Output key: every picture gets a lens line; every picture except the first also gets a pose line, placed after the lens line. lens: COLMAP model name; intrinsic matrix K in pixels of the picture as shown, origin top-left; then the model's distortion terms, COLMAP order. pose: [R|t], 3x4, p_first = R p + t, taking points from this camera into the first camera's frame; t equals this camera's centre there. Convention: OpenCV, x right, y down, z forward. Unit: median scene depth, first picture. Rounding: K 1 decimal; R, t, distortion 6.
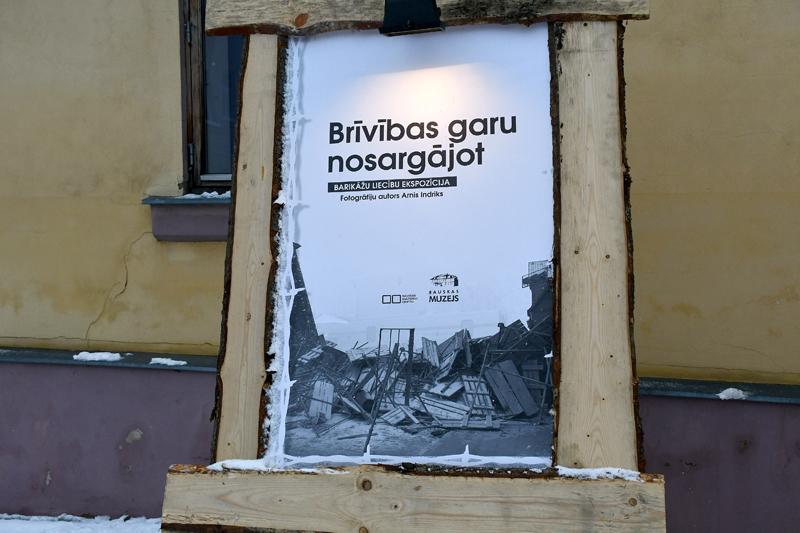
lens RADIAL K [[983.0, 0, 400.0], [0, 983.0, 266.5], [0, 0, 1]] dist [0.081053, 0.010802]
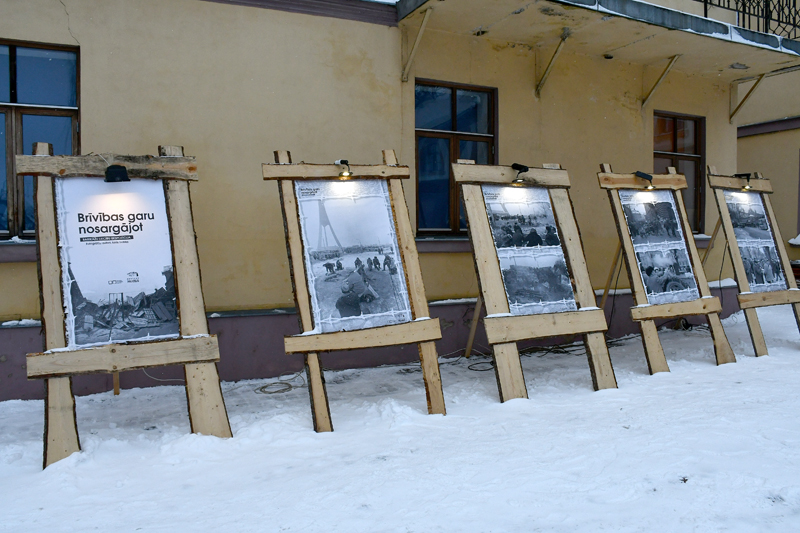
lens RADIAL K [[636.2, 0, 400.0], [0, 636.2, 266.5], [0, 0, 1]] dist [-0.001198, -0.000692]
pose [[0.729034, -0.033558, 0.683654, -0.610705], [0.043521, 0.999049, 0.002630, 0.020154], [-0.683092, 0.027836, 0.729801, -0.765778]]
